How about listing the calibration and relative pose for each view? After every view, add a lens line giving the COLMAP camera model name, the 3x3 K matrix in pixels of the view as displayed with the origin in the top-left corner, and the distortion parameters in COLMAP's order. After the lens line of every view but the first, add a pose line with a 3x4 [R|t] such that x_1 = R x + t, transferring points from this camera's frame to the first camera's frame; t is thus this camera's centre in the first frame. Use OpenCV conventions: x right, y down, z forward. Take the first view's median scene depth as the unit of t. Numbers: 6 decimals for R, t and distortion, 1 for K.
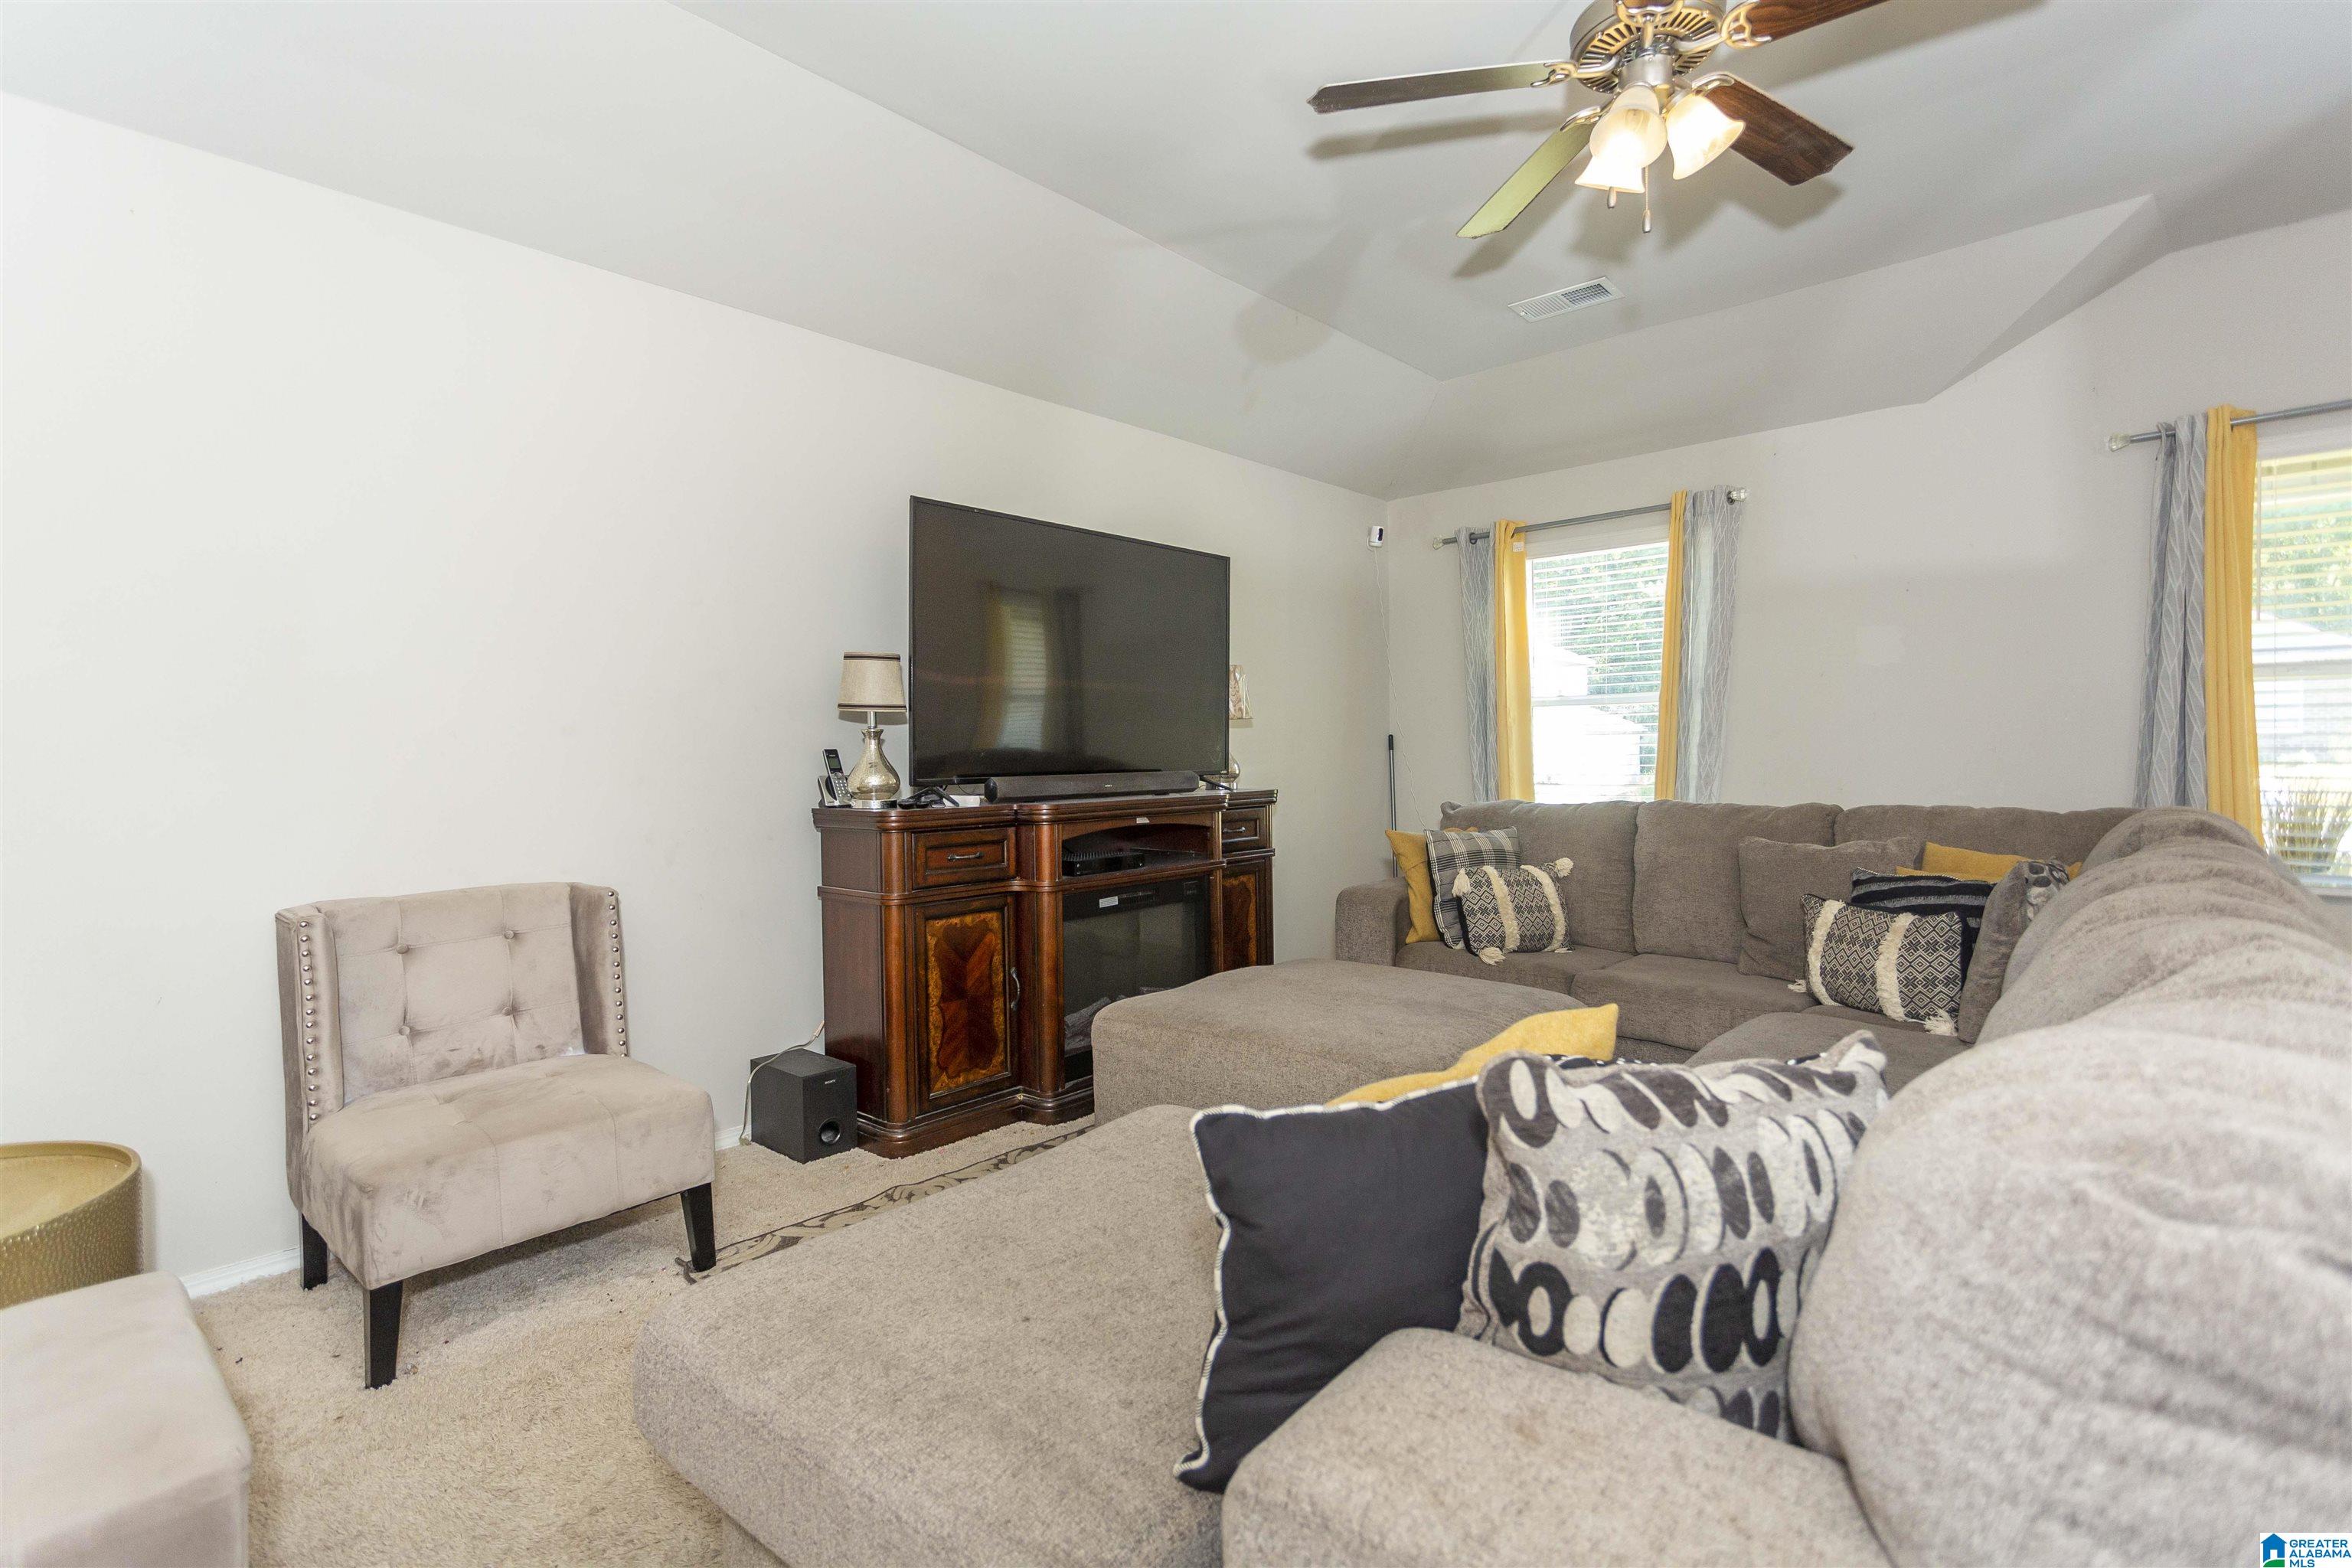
lens RADIAL K [[1107.8, 0, 1170.4], [0, 1107.8, 769.1], [0, 0, 1]] dist [0.001496, 0.002205]
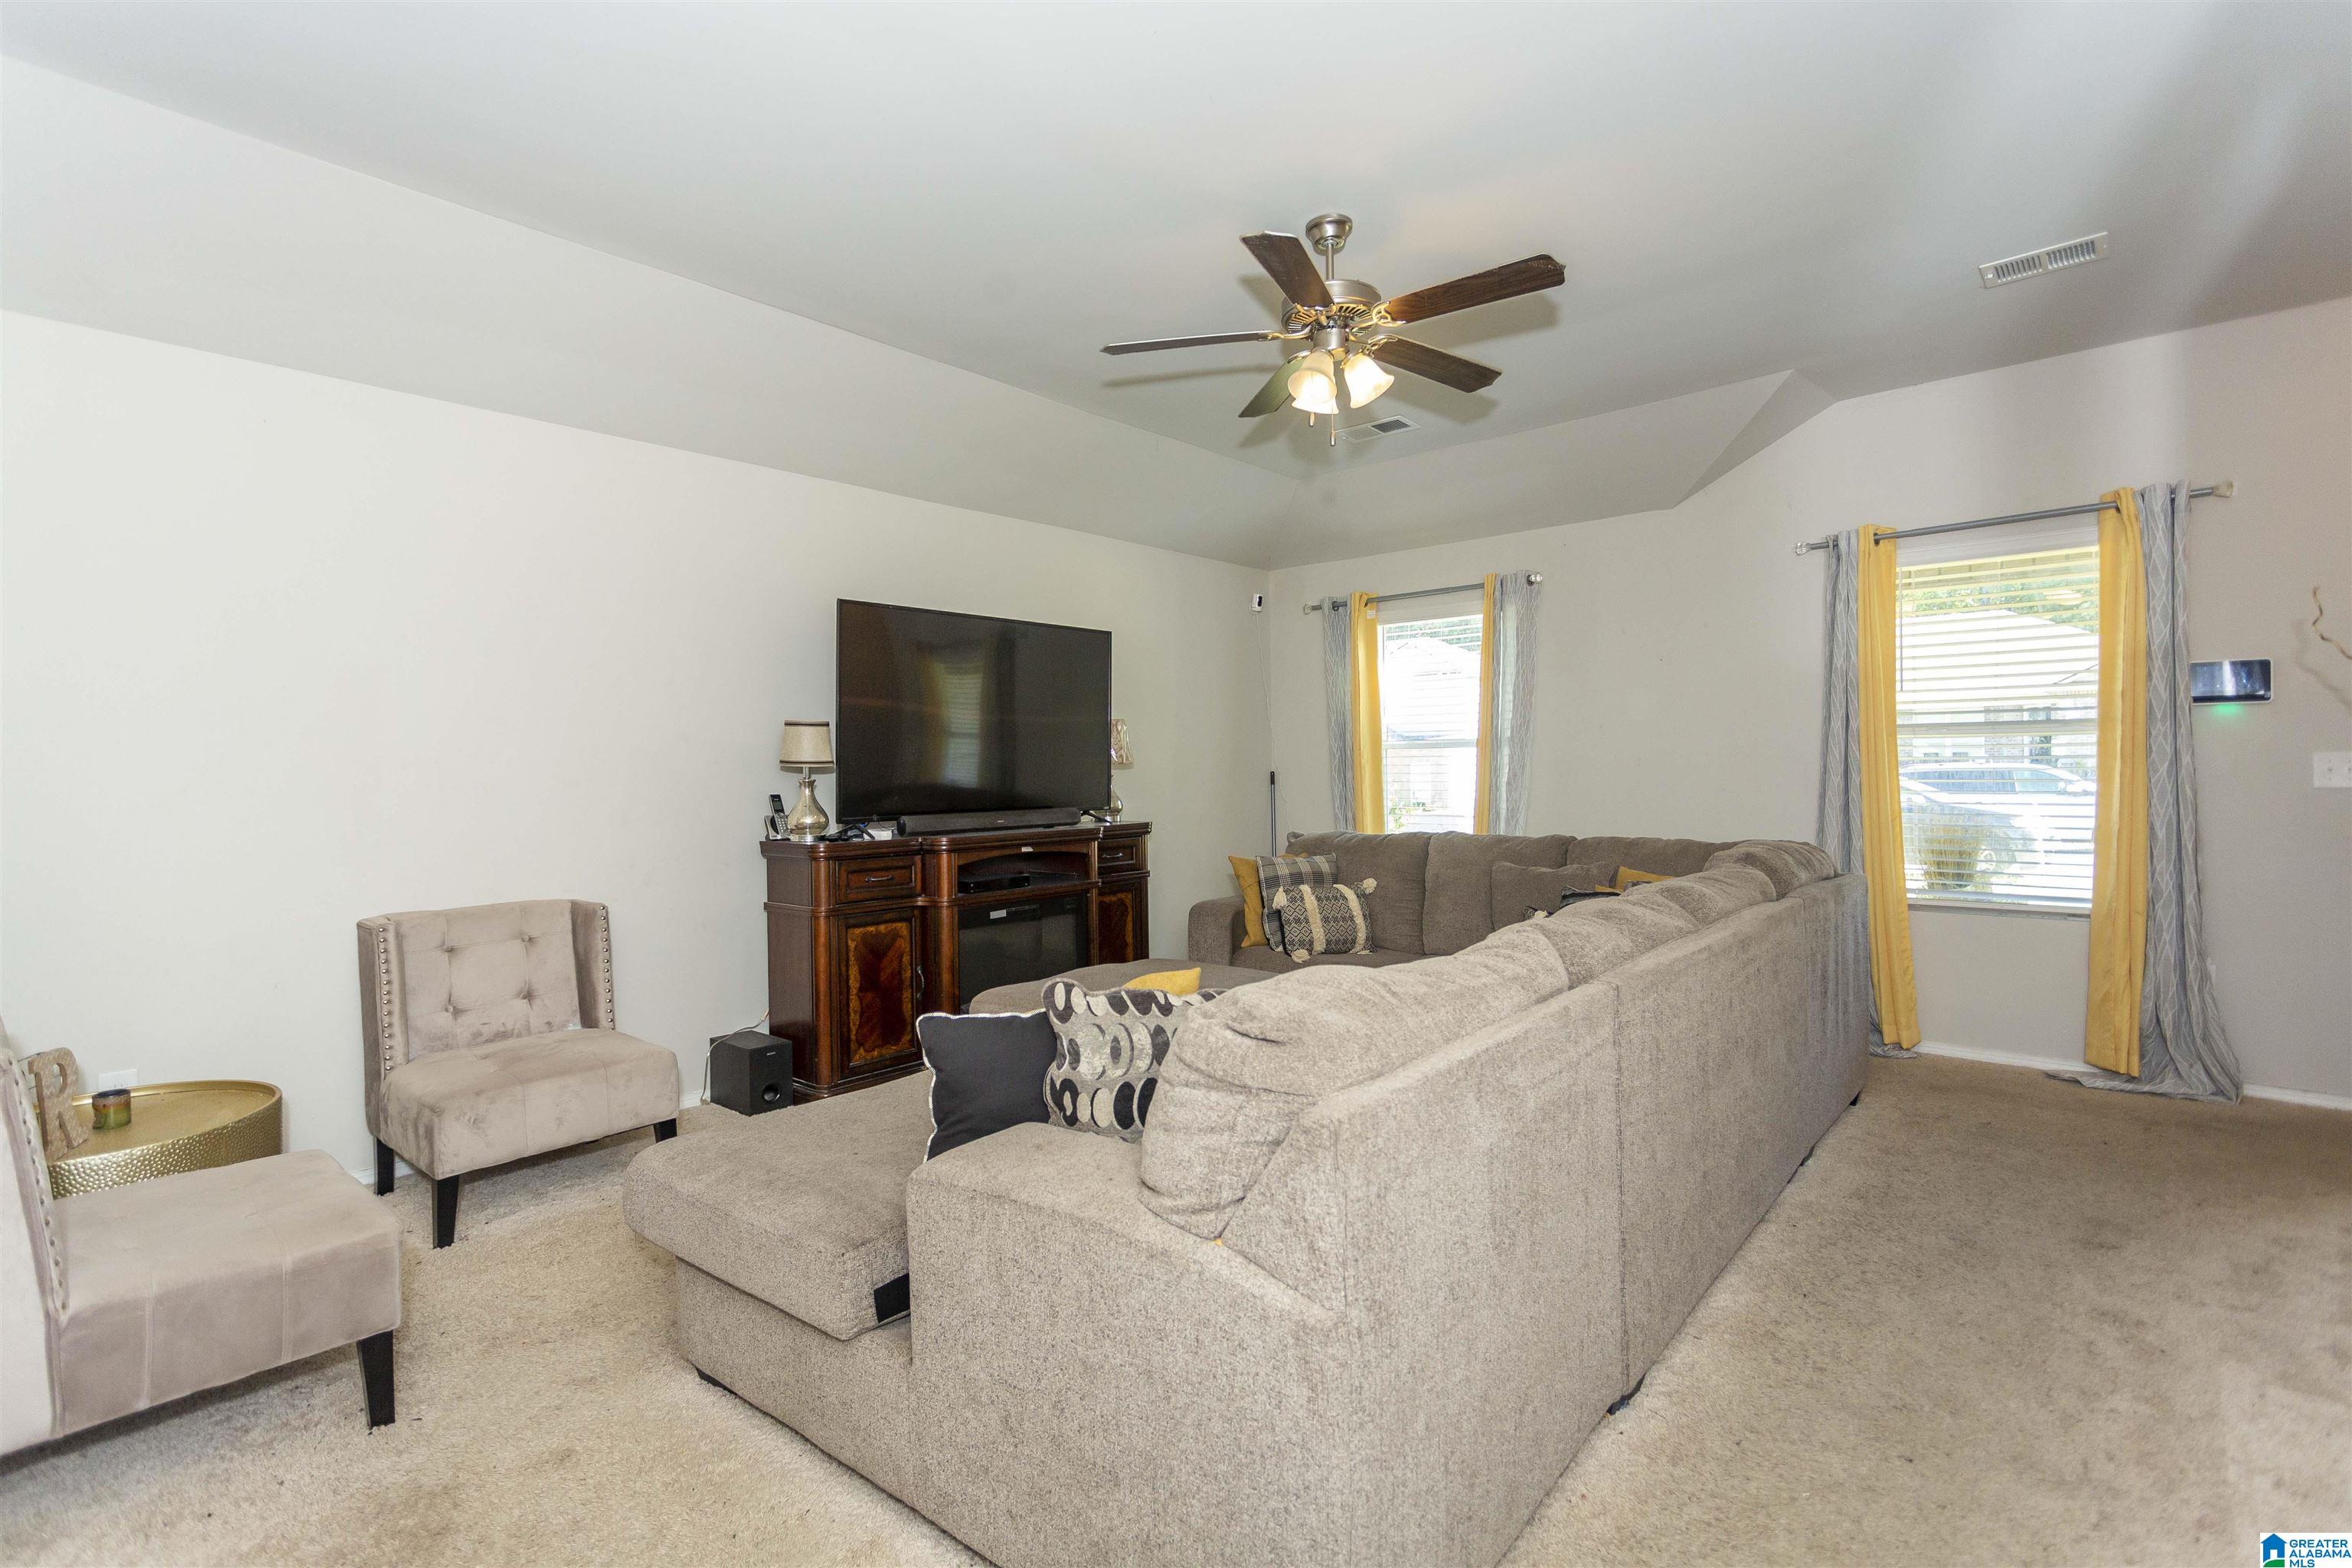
lens RADIAL K [[1107.8, 0, 1170.4], [0, 1107.8, 769.1], [0, 0, 1]] dist [0.001496, 0.002205]
pose [[0.999870, -0.000258, 0.016142, 0.133039], [0.000507, 0.999881, -0.015410, -0.028430], [-0.016136, 0.015416, 0.999751, -0.294511]]
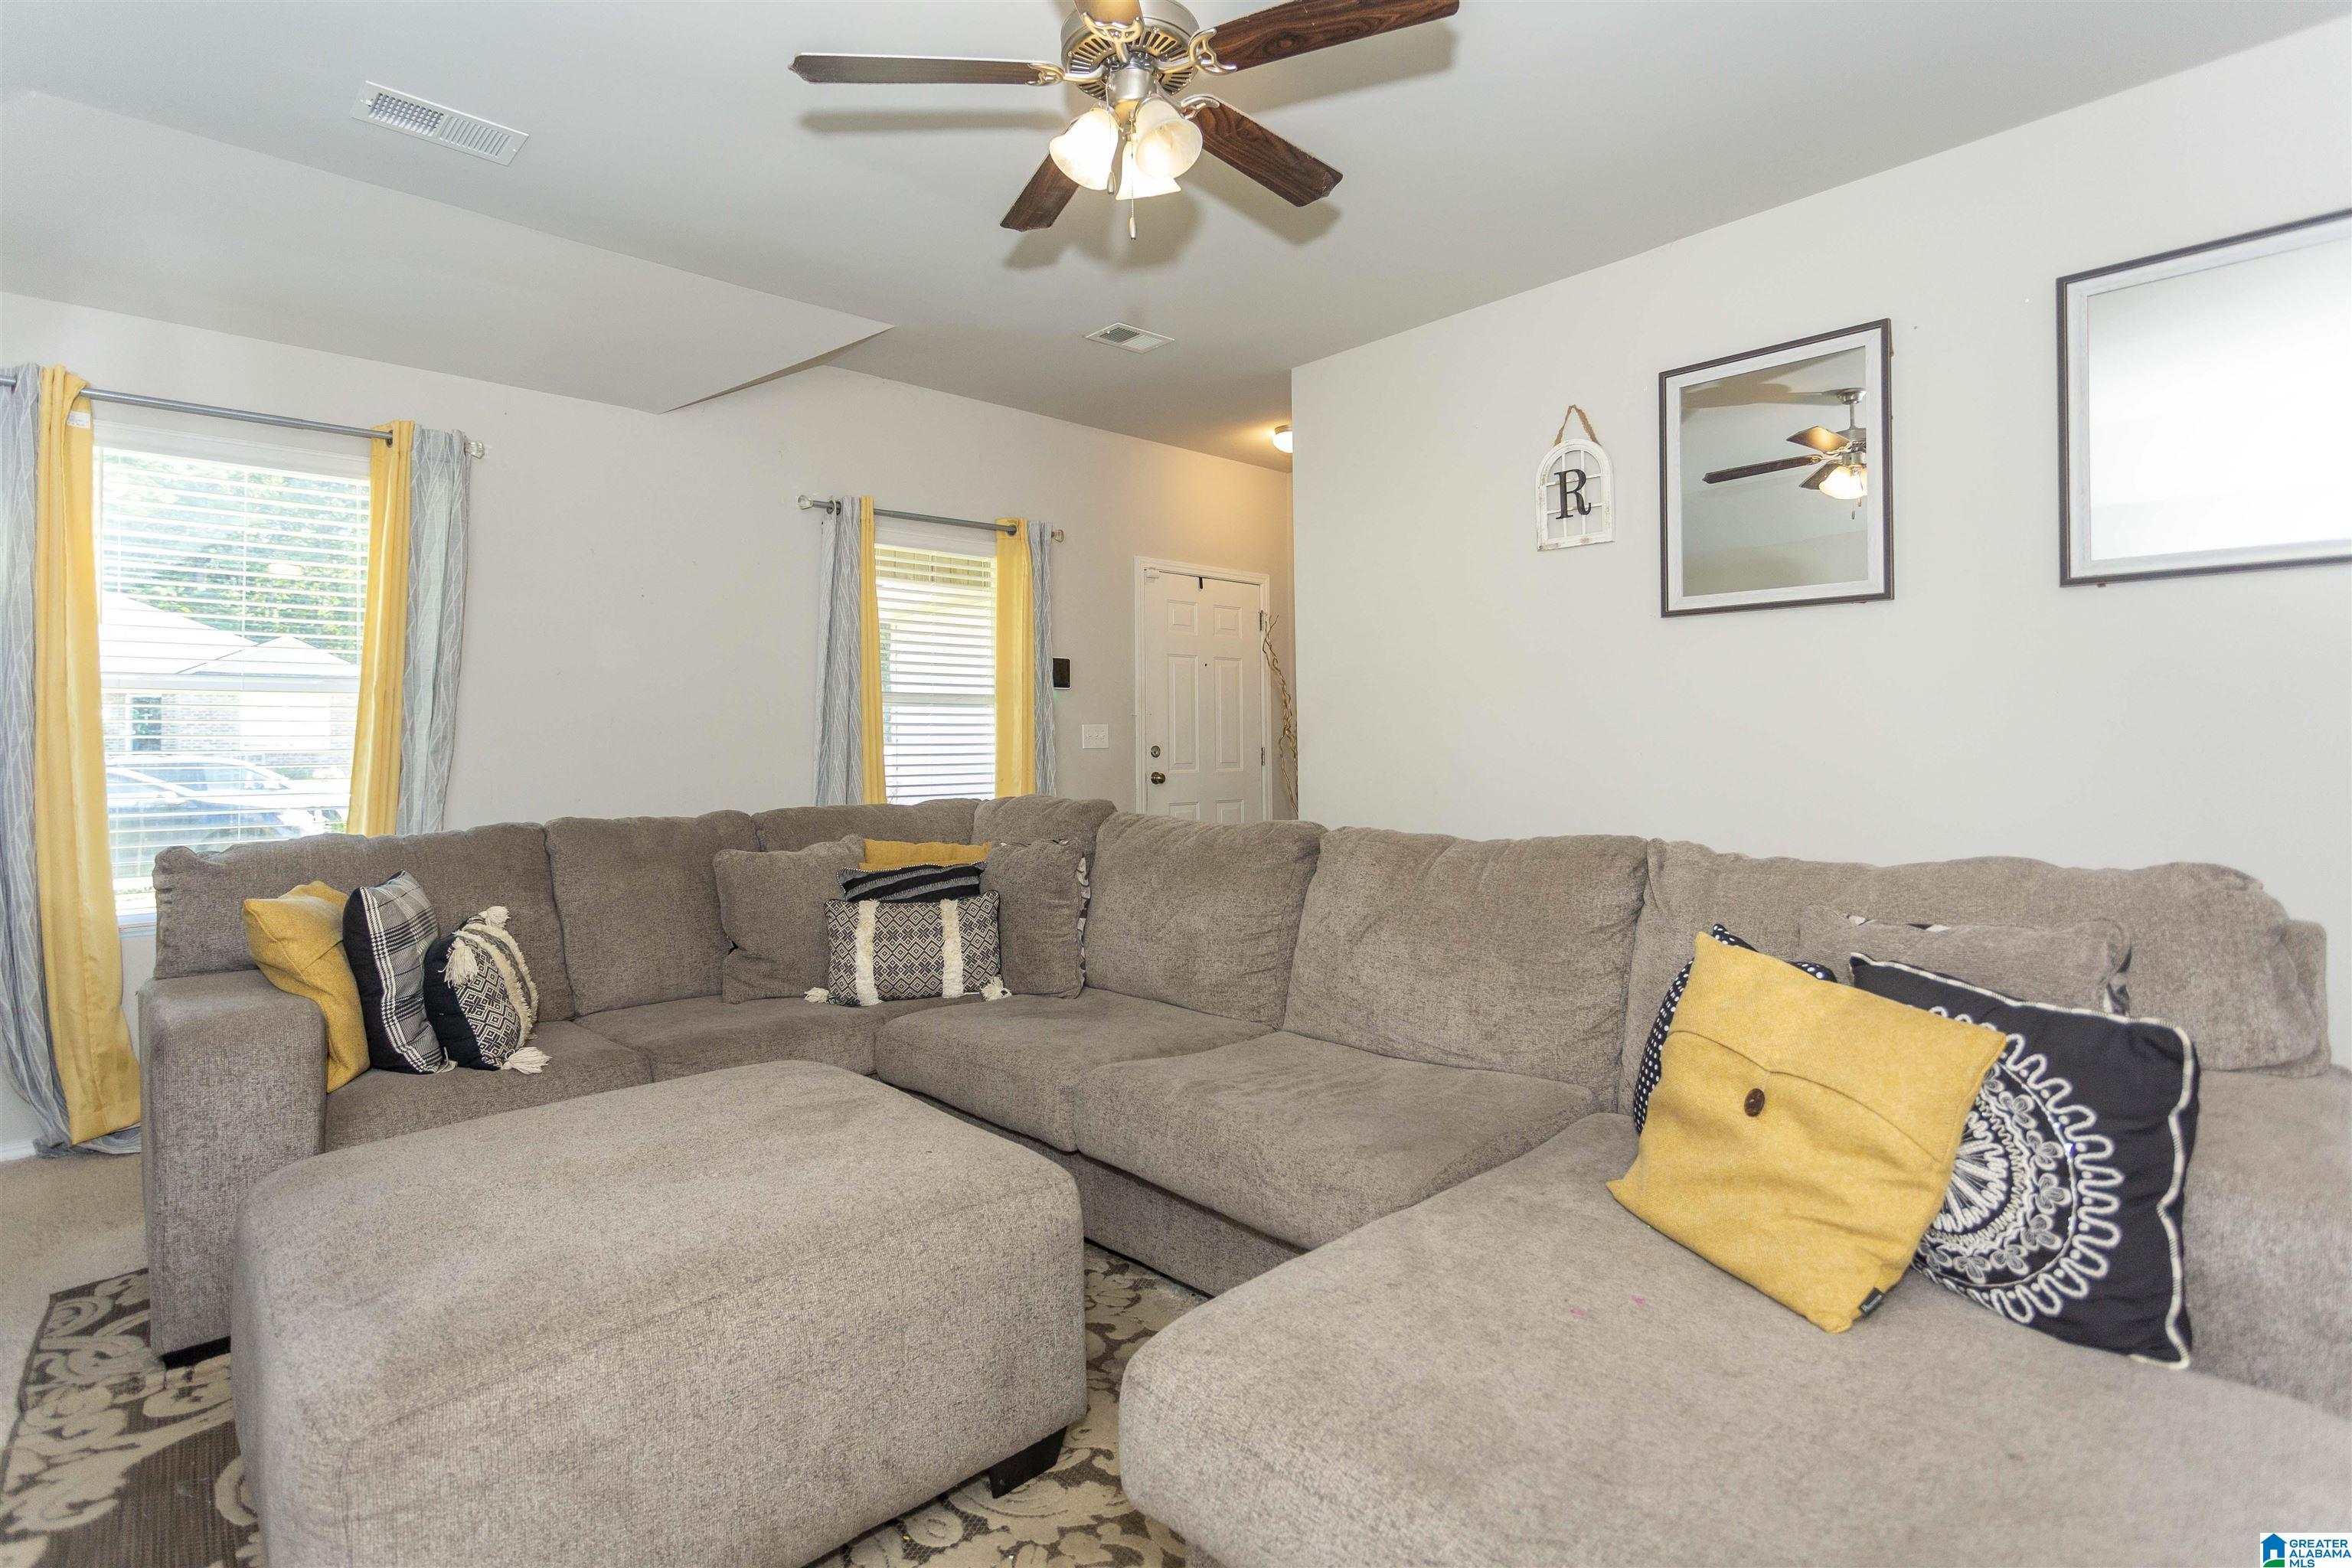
lens RADIAL K [[1135.2, 0, 1156.6], [0, 1135.2, 700.9], [0, 0, 1]] dist [0.001485, 0.000217]
pose [[0.075728, 0.053274, 0.995704, -0.408977], [0.025789, 0.998133, -0.055365, 0.000327], [-0.996795, 0.029871, 0.074213, 0.624292]]
